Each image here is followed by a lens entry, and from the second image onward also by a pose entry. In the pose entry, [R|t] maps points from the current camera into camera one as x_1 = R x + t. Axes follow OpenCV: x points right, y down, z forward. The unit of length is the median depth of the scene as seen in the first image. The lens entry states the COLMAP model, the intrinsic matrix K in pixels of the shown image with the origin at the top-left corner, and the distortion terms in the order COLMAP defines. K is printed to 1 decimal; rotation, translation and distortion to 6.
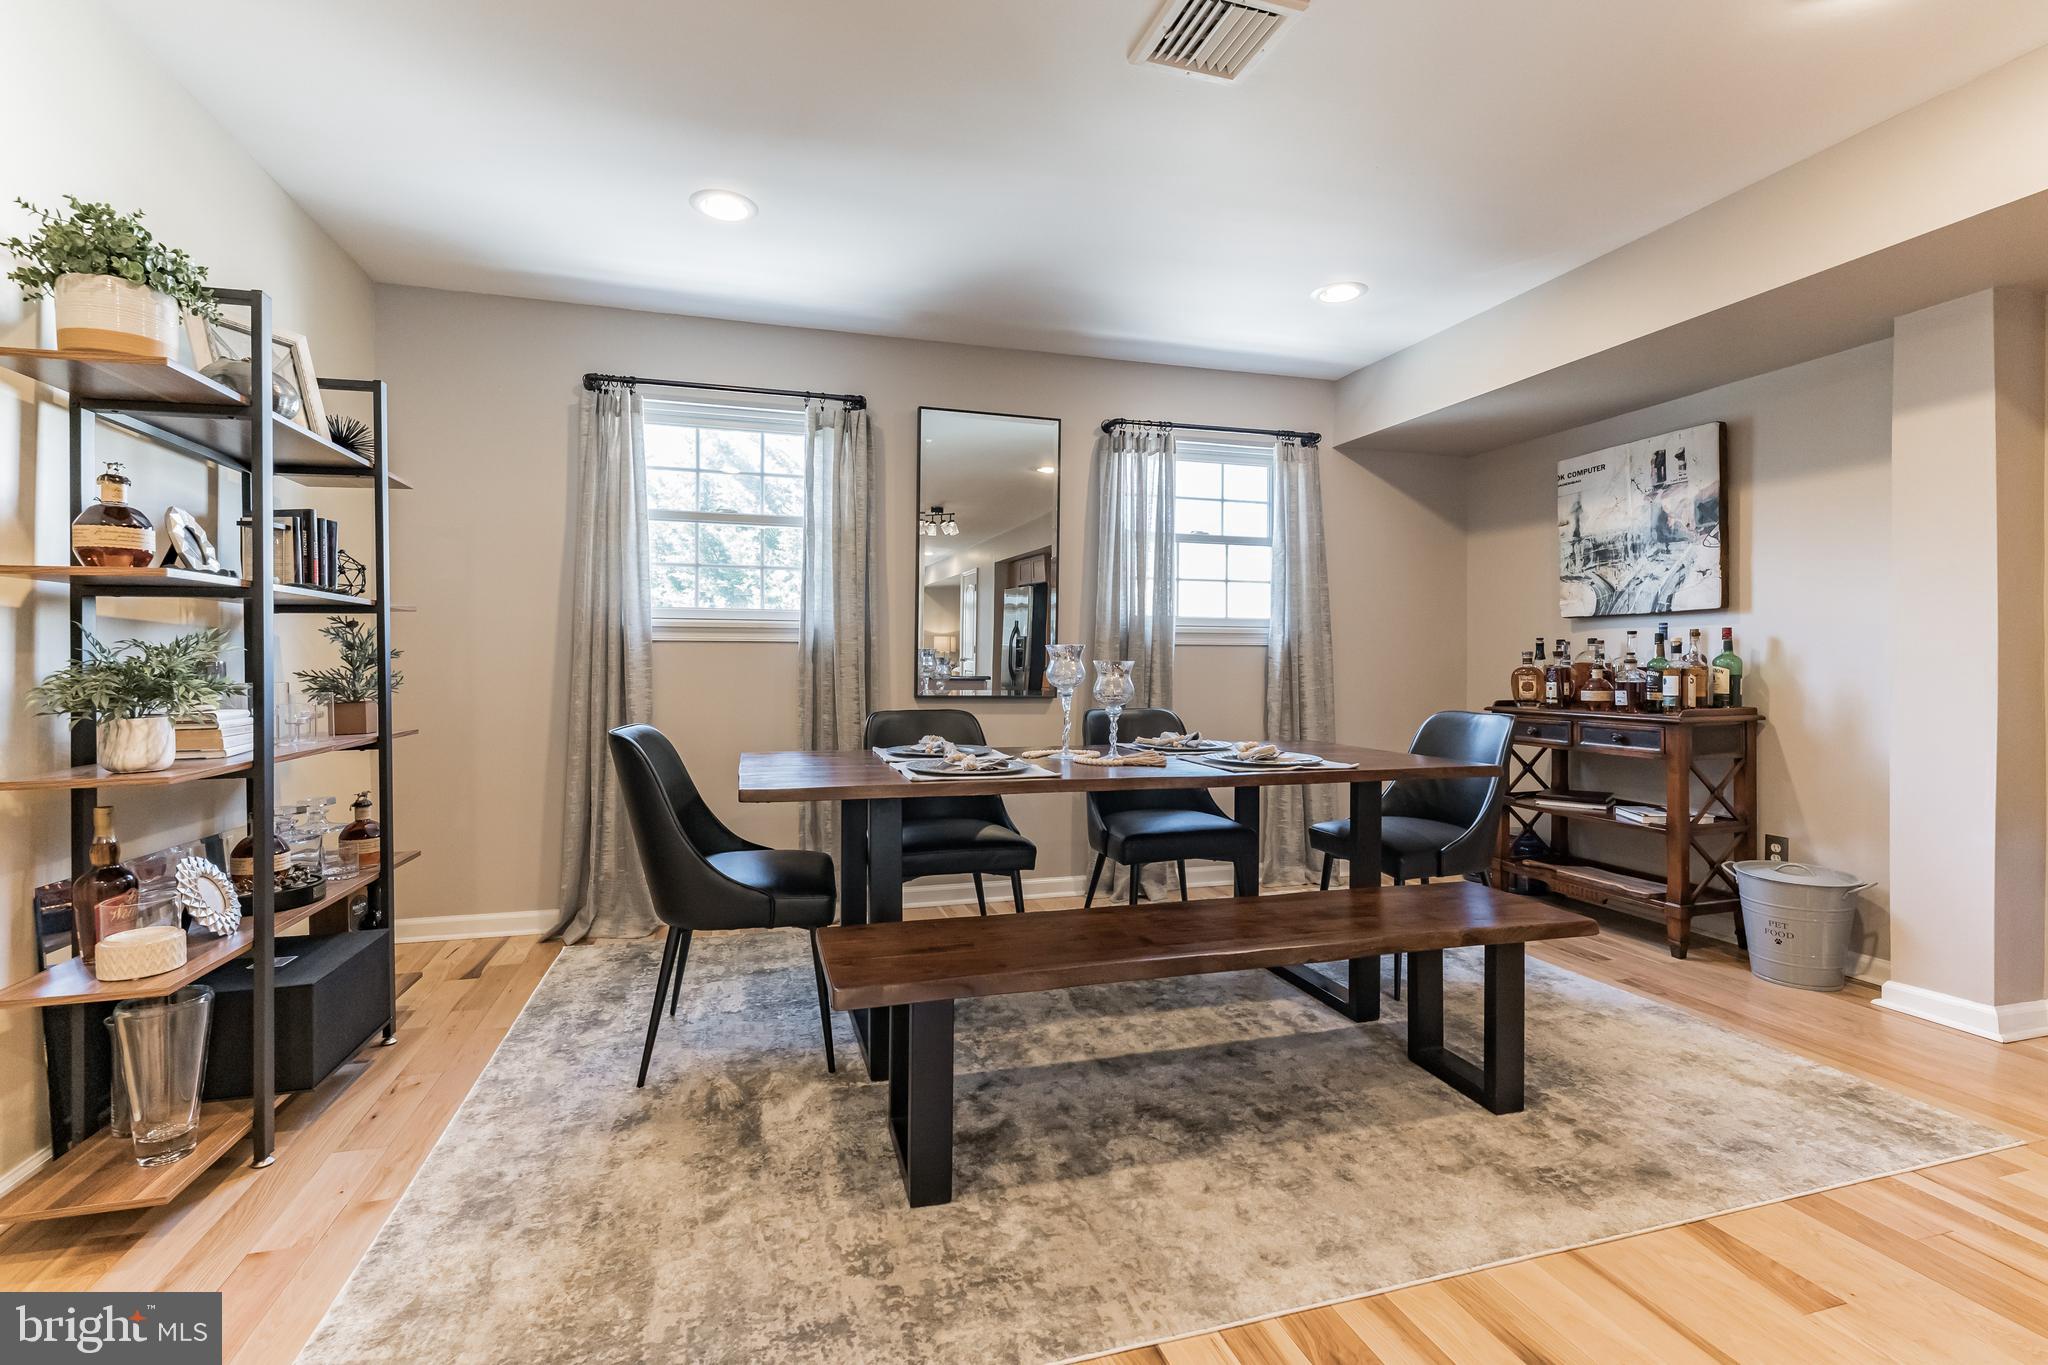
lens RADIAL K [[906.5, 0, 1007.8], [0, 906.5, 665.9], [0, 0, 1]] dist [0.000894, -0.000016]
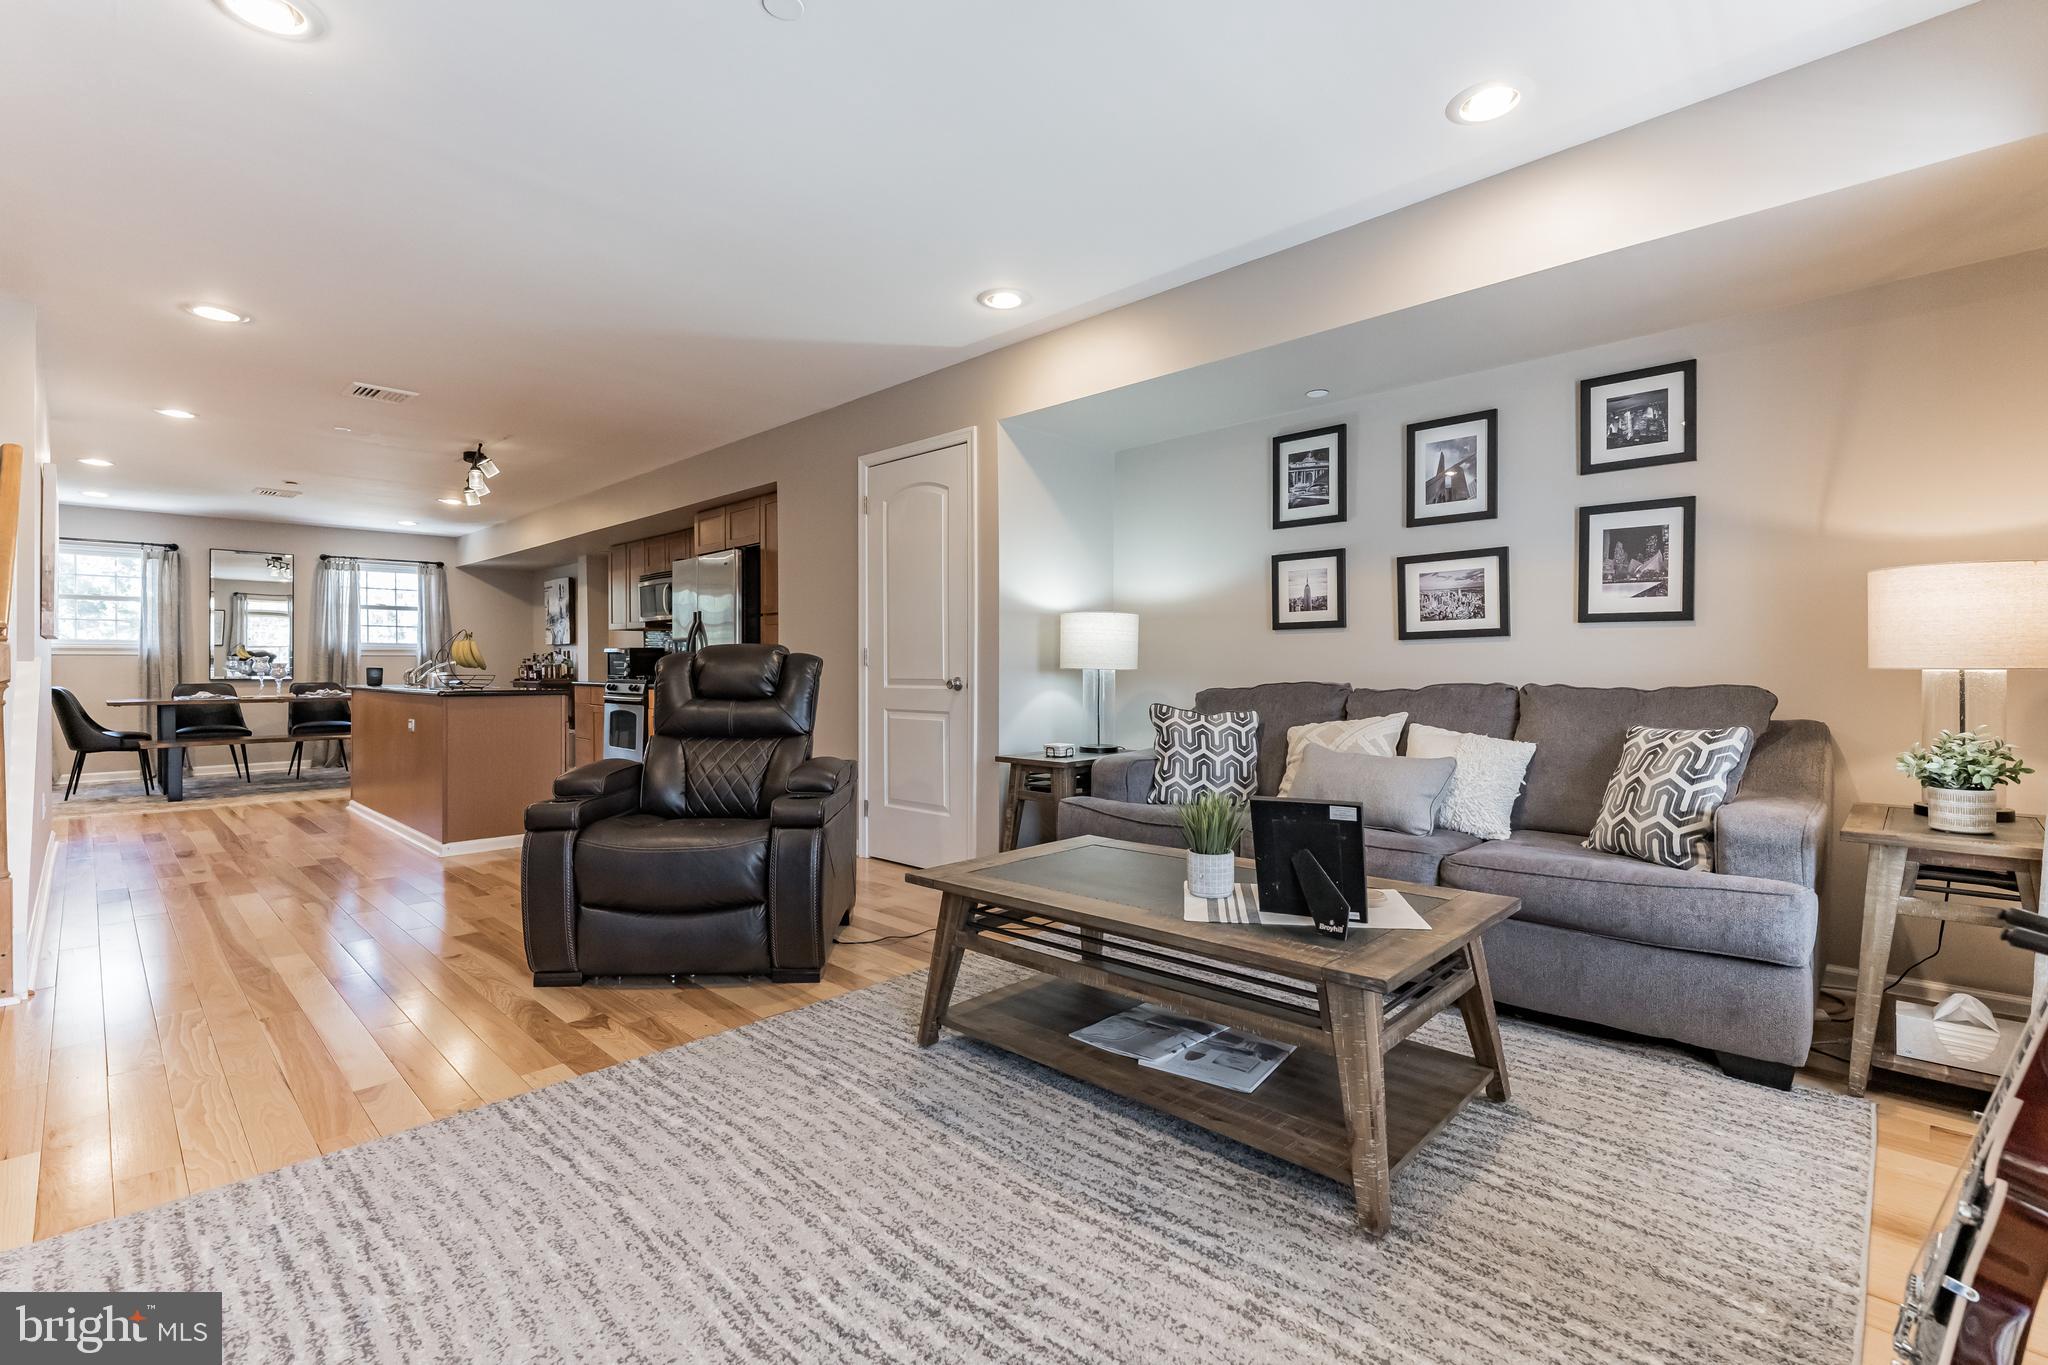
lens RADIAL K [[922.8, 0, 1012.5], [0, 922.8, 671.6], [0, 0, 1]] dist [-0.000592, -0.000378]
pose [[0.875028, -0.008205, 0.484002, 0.565737], [0.004476, 0.999951, 0.008860, 0.004985], [-0.484051, -0.005586, 0.875022, -2.073438]]
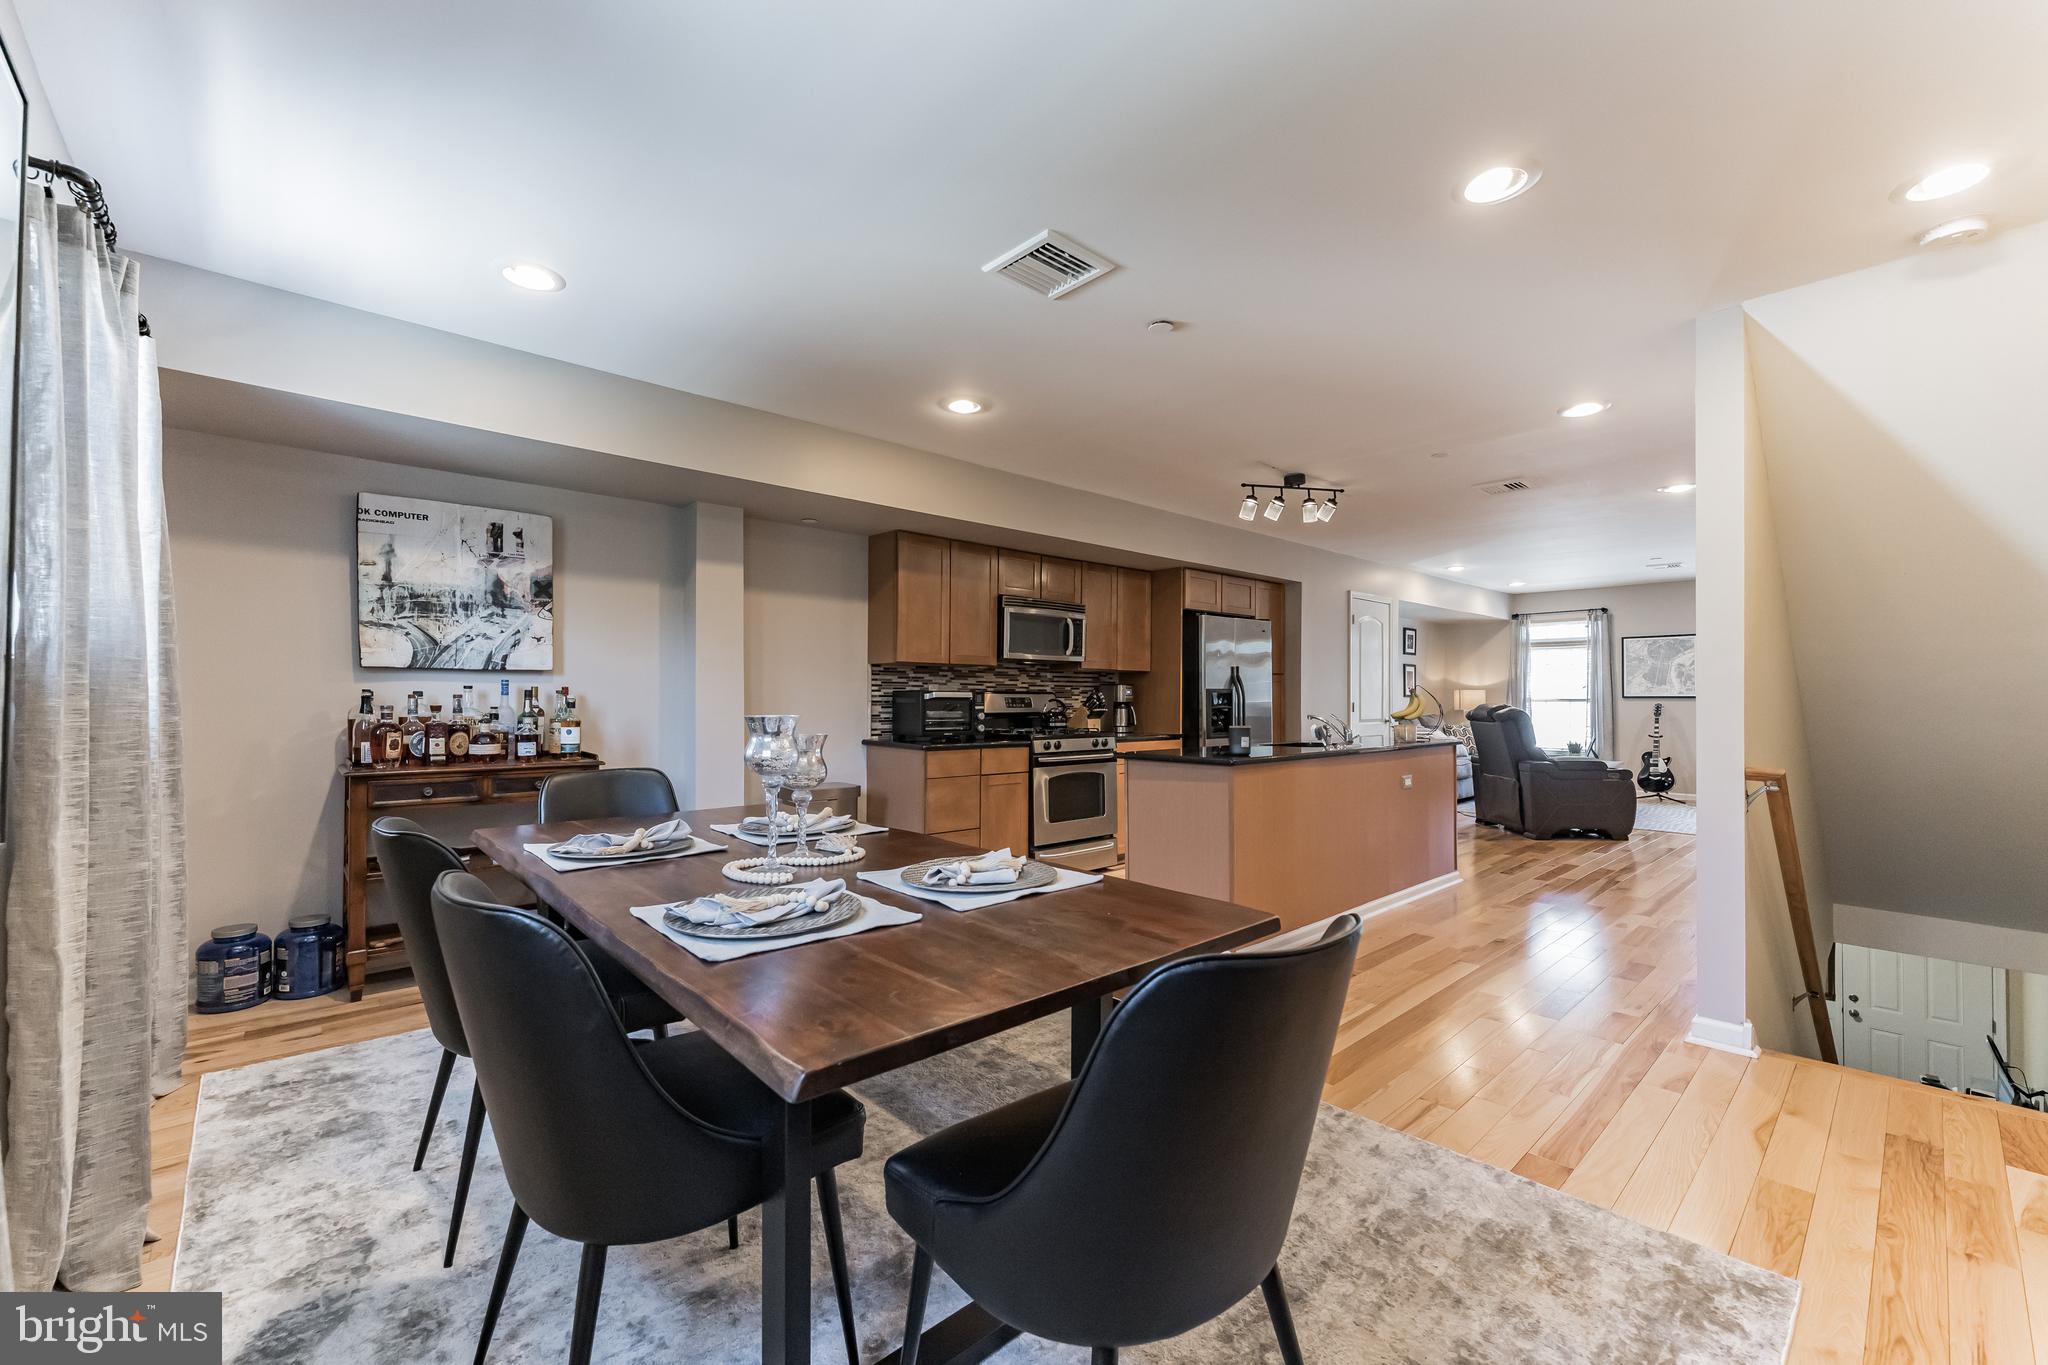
lens RADIAL K [[823.0, 0, 1032.3], [0, 823.0, 696.4], [0, 0, 1]] dist [0.002770, 0.000286]
pose [[-0.444585, -0.005110, 0.895722, -0.468295], [-0.006475, 0.999976, 0.002491, -0.033004], [-0.895713, -0.004693, -0.444607, 0.855732]]
